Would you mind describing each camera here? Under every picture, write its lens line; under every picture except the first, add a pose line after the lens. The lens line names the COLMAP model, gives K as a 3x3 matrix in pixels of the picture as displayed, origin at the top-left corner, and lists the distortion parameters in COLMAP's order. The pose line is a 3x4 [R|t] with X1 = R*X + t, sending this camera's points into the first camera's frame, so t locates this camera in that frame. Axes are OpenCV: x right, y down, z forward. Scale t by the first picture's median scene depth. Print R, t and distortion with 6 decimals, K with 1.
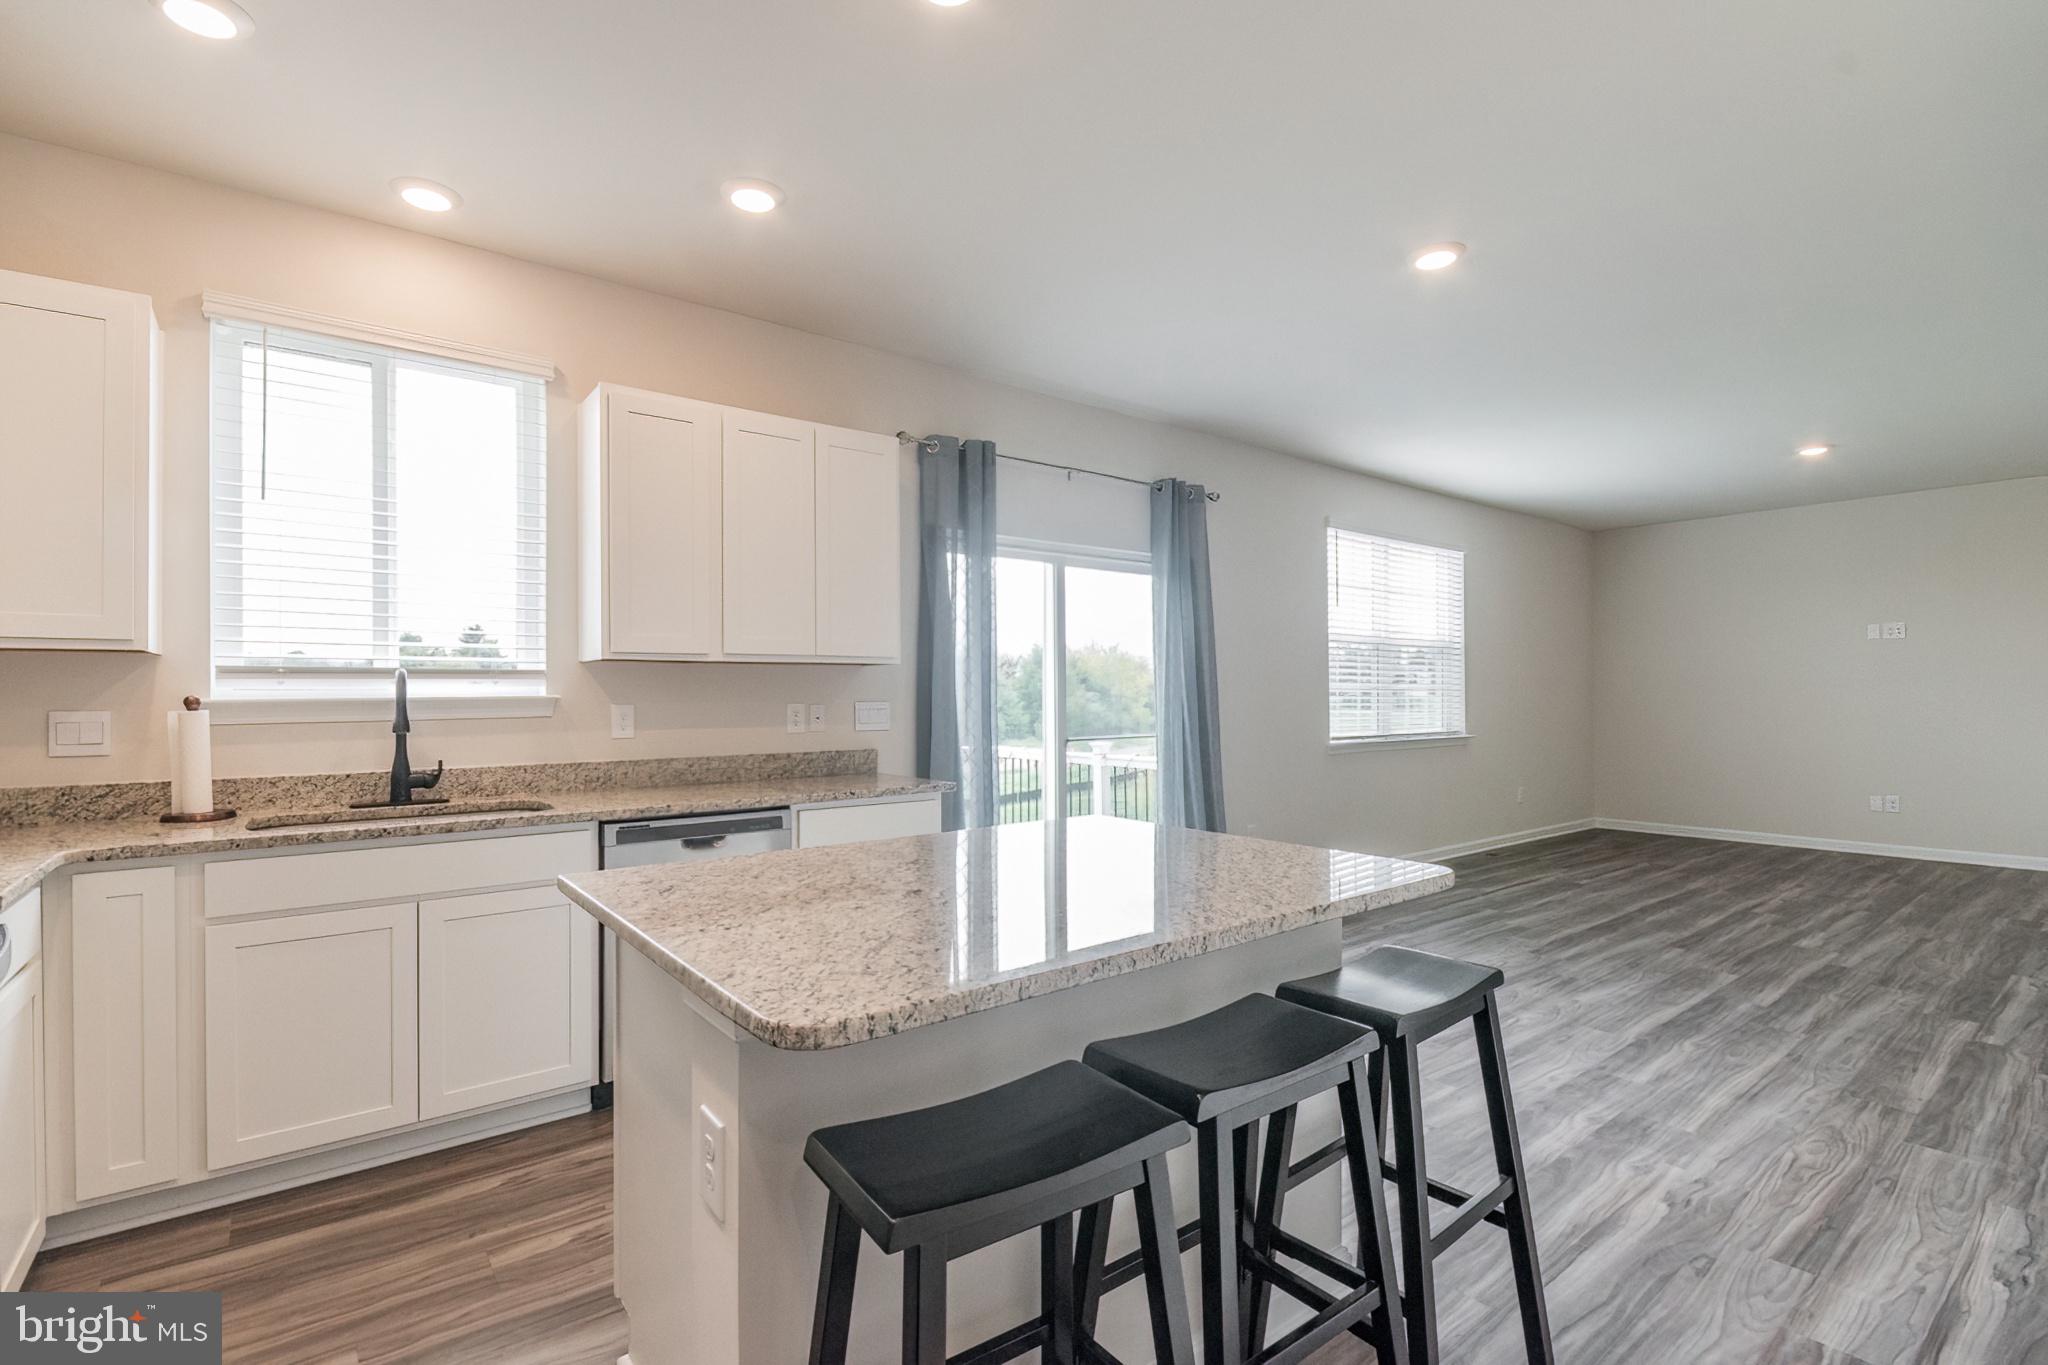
lens RADIAL K [[938.2, 0, 1026.9], [0, 938.2, 690.8], [0, 0, 1]] dist [-0.016451, -0.000186]
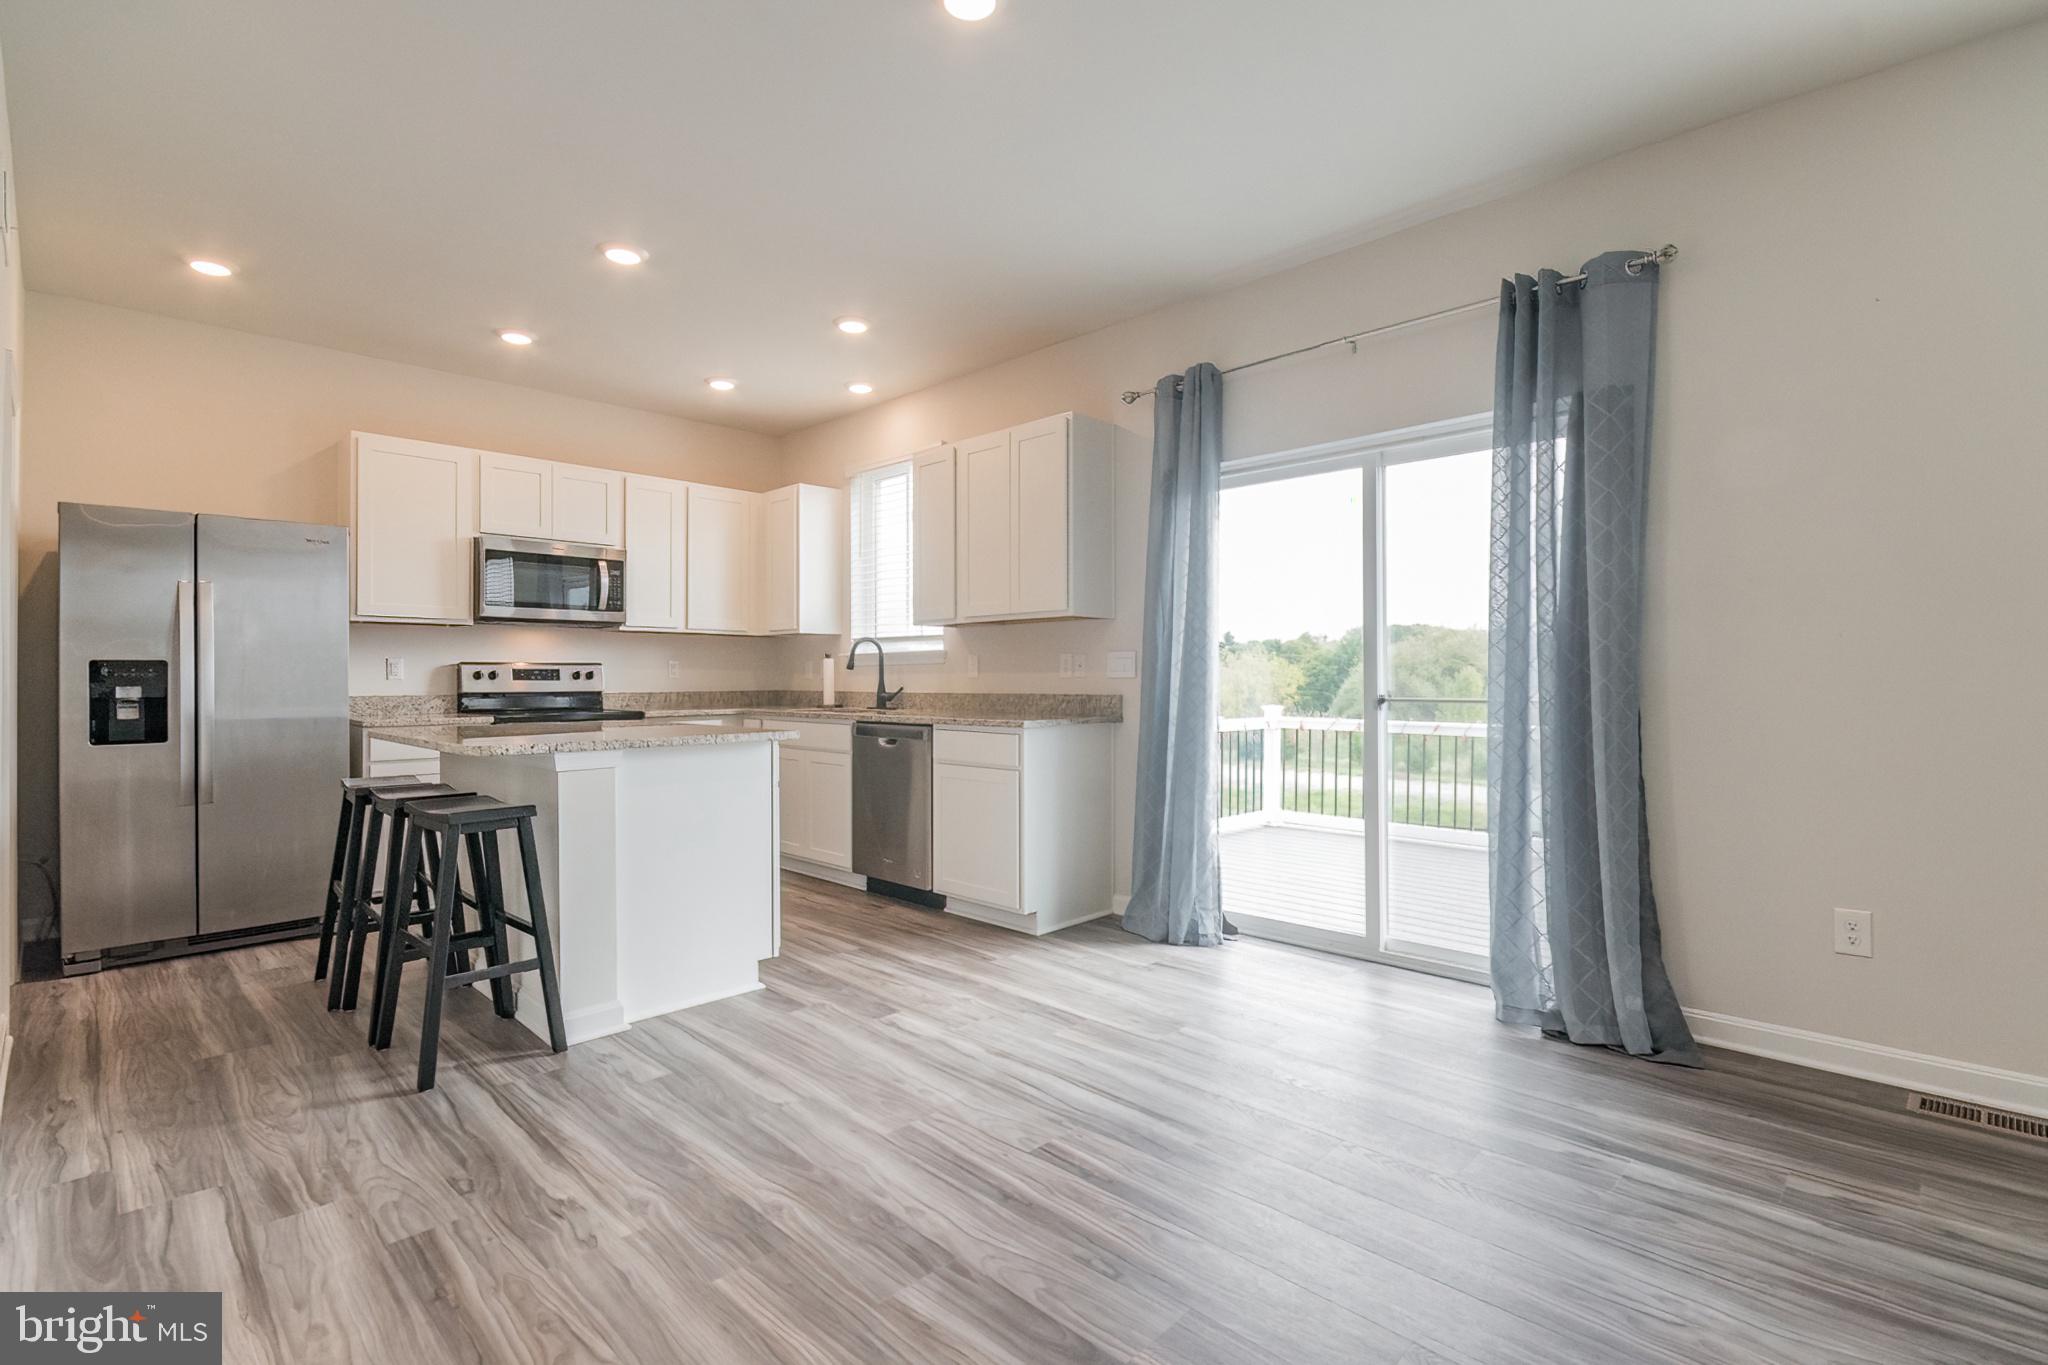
lens RADIAL K [[977.5, 0, 1024.0], [0, 977.5, 682.5], [0, 0, 1]] dist [0.001999, -0.000913]
pose [[0.113627, 0.010315, -0.993470, 1.324335], [0.004714, 0.999929, 0.010921, 0.048370], [0.993512, -0.005924, 0.113571, 1.067025]]
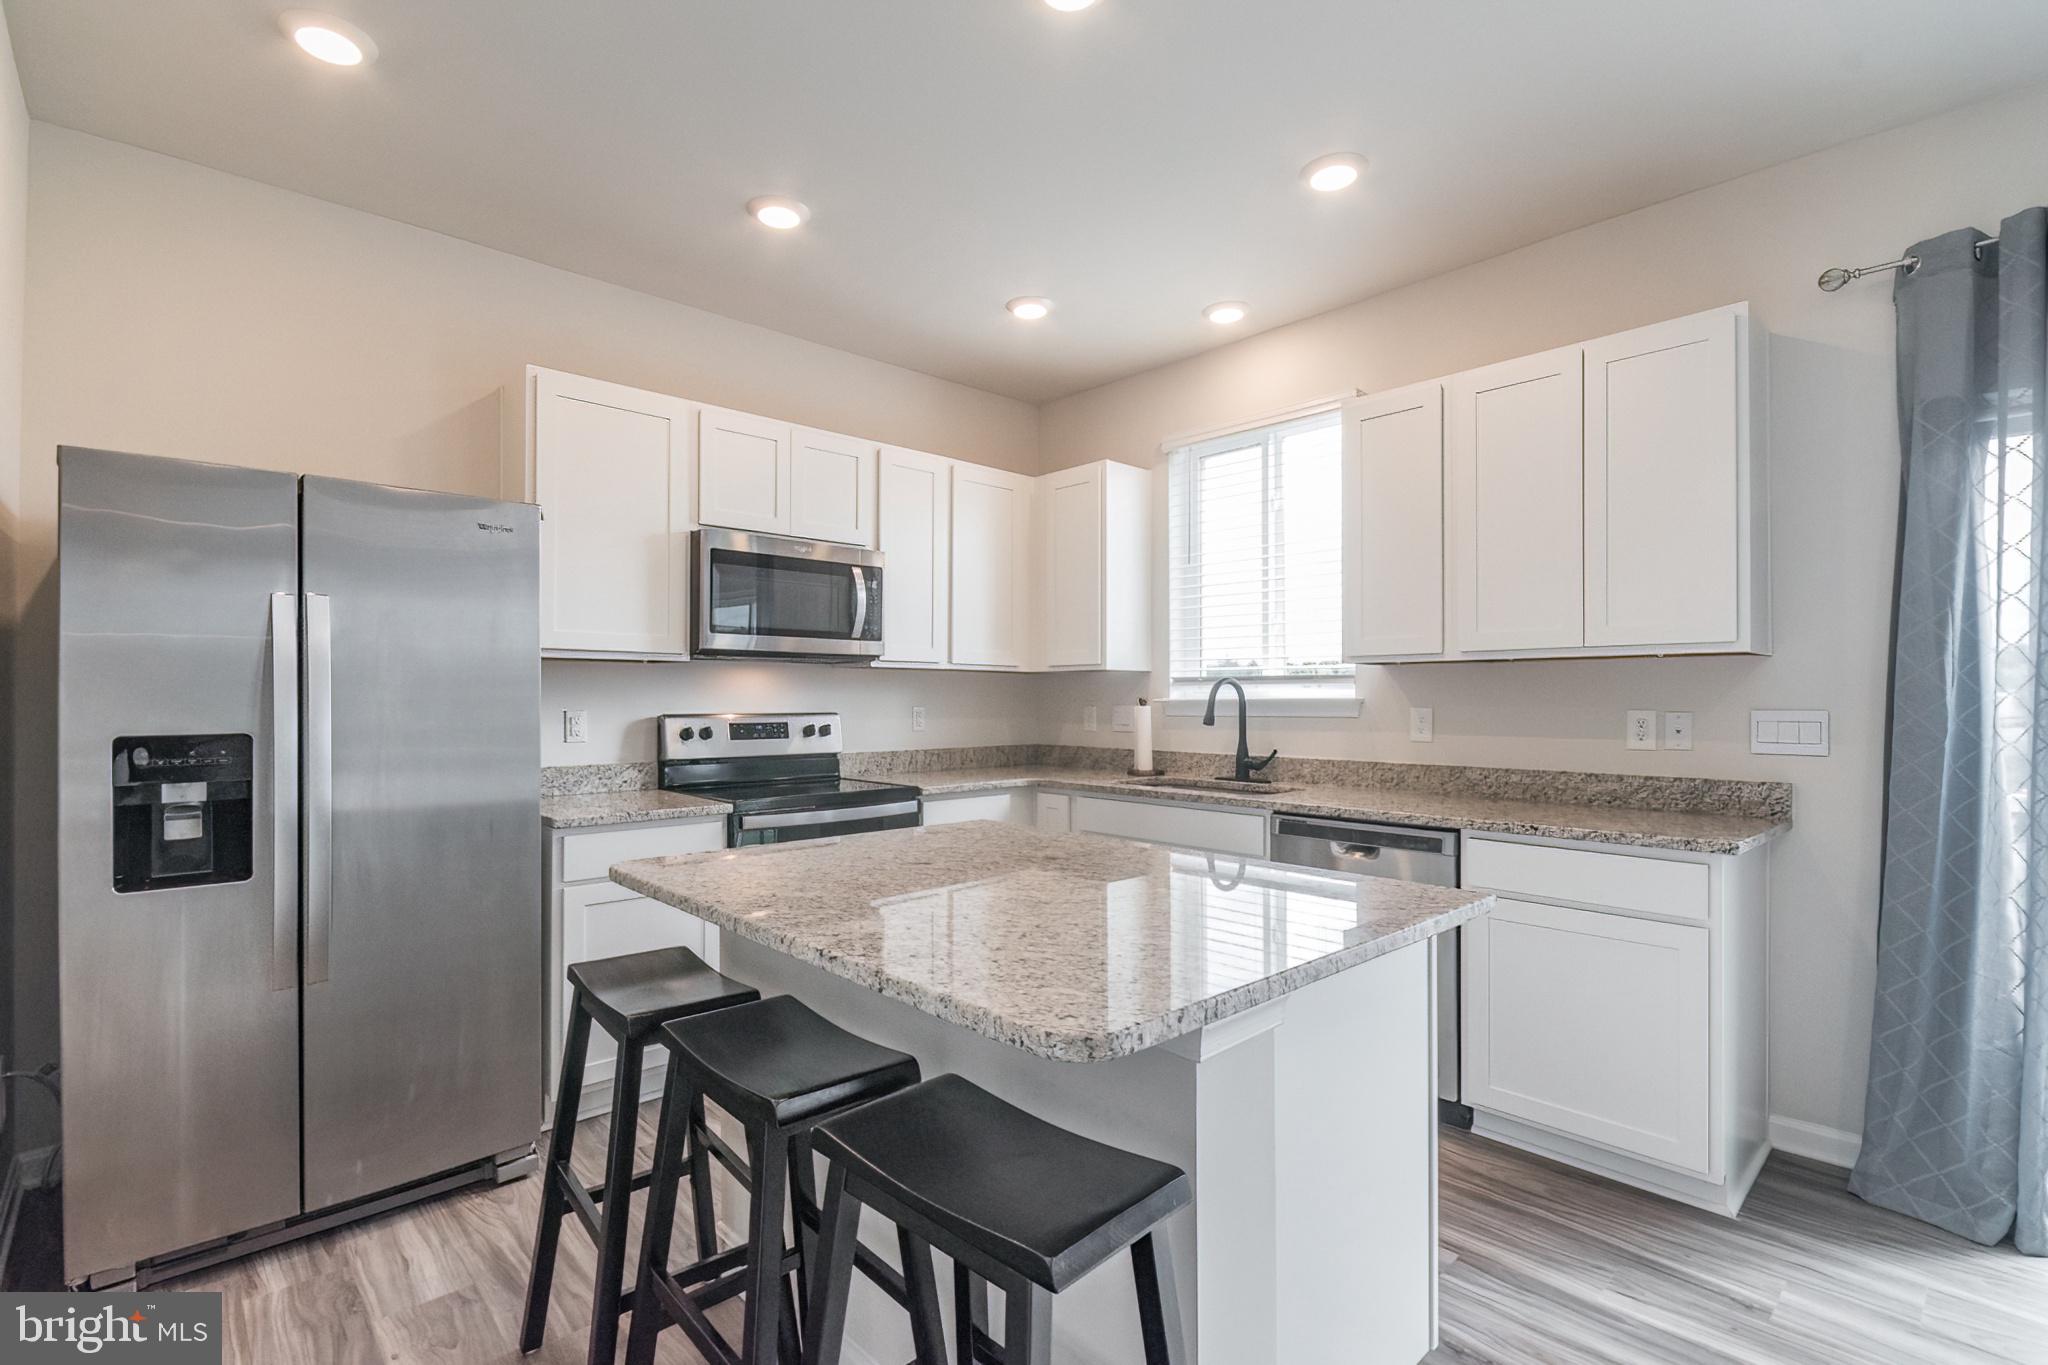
lens RADIAL K [[943.9, 0, 1010.4], [0, 943.9, 700.7], [0, 0, 1]] dist [-0.002806, -0.000112]
pose [[0.068490, 0.008947, -0.997612, 0.626885], [0.002416, 0.999955, 0.009133, -0.002925], [0.997649, -0.003035, 0.068466, 0.589792]]
